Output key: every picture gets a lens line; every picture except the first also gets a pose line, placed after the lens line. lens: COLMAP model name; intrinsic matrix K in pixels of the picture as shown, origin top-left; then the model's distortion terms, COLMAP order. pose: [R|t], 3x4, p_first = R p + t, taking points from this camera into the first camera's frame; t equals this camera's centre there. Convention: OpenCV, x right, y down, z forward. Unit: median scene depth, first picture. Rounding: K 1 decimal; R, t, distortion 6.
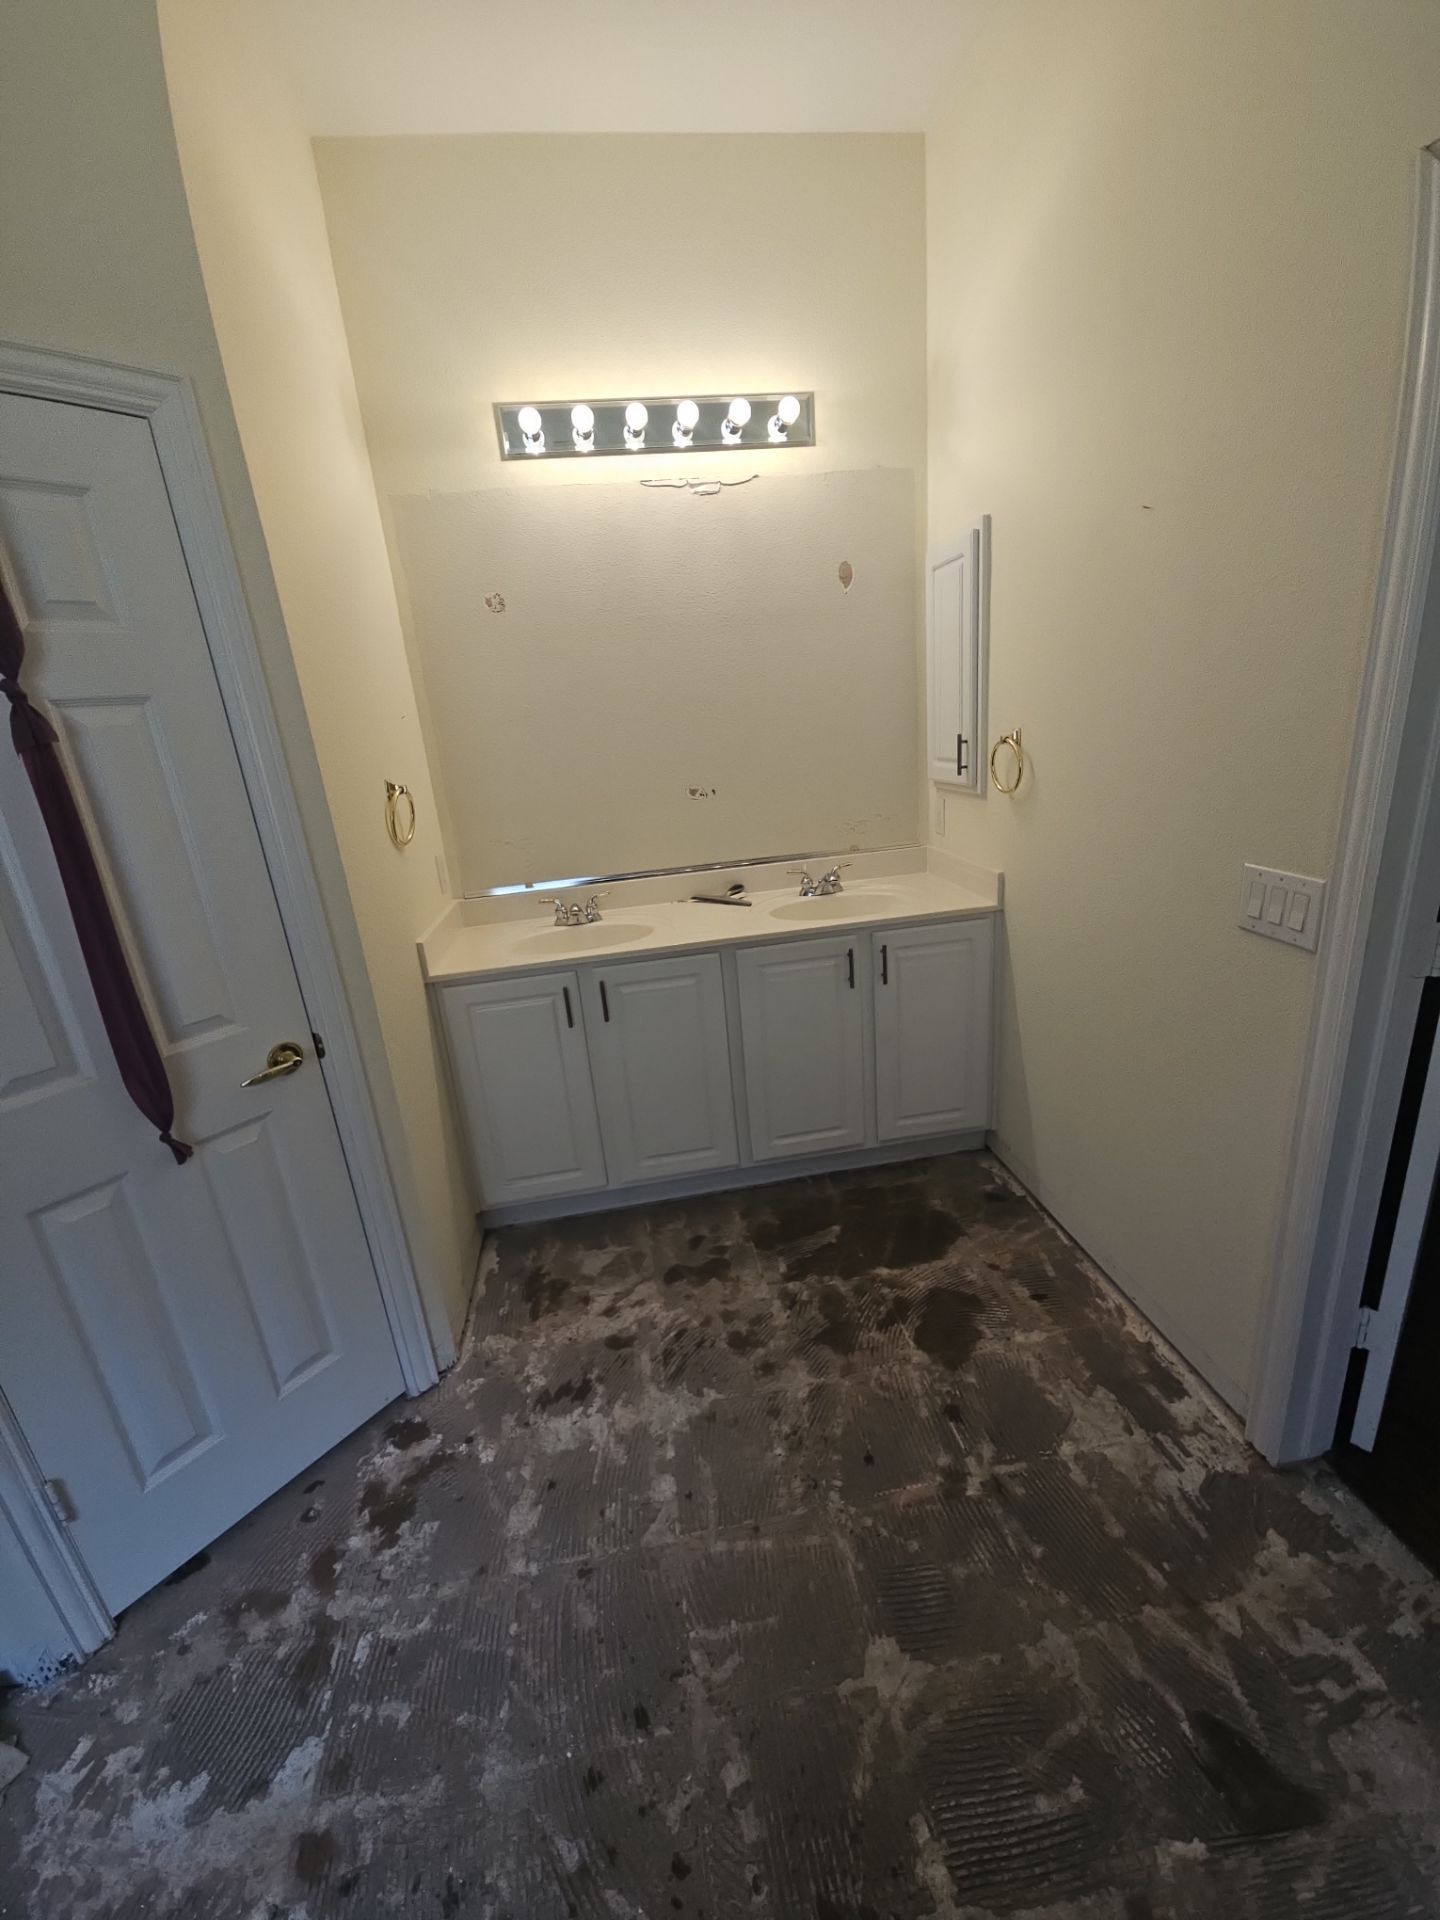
lens RADIAL K [[781.2, 0, 713.4], [0, 781.2, 962.9], [0, 0, 1]] dist [0.004386, -0.006589]
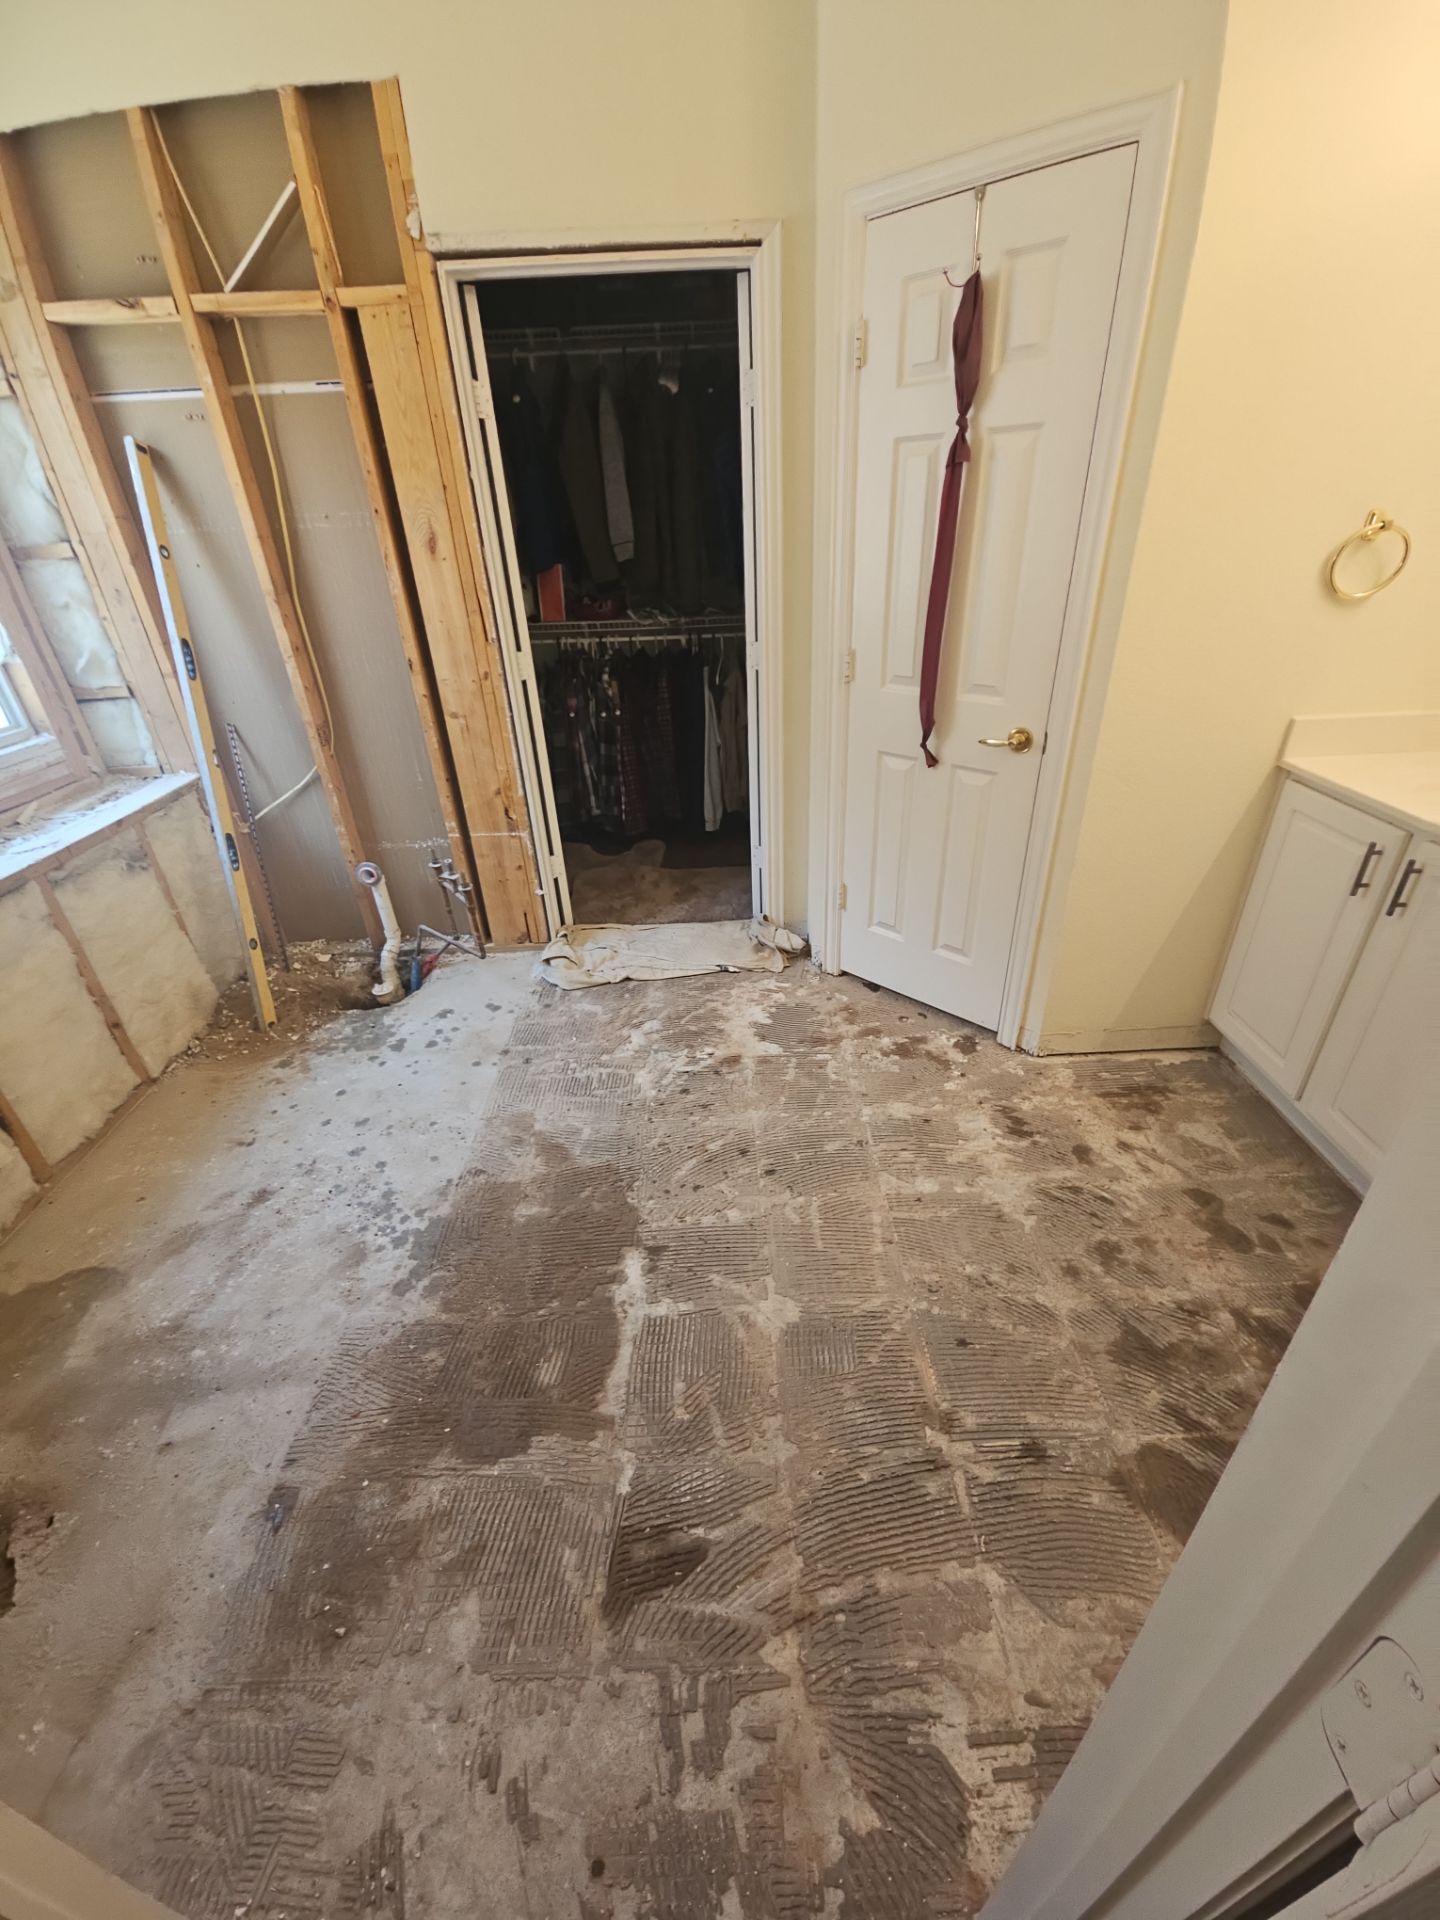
lens RADIAL K [[781.2, 0, 727.3], [0, 781.2, 956.8], [0, 0, 1]] dist [0.004386, -0.006589]
pose [[-0.114450, 0.570354, -0.813386, 0.751266], [-0.247292, 0.776637, 0.579381, -0.224384], [0.962158, 0.267454, 0.052158, 0.546272]]
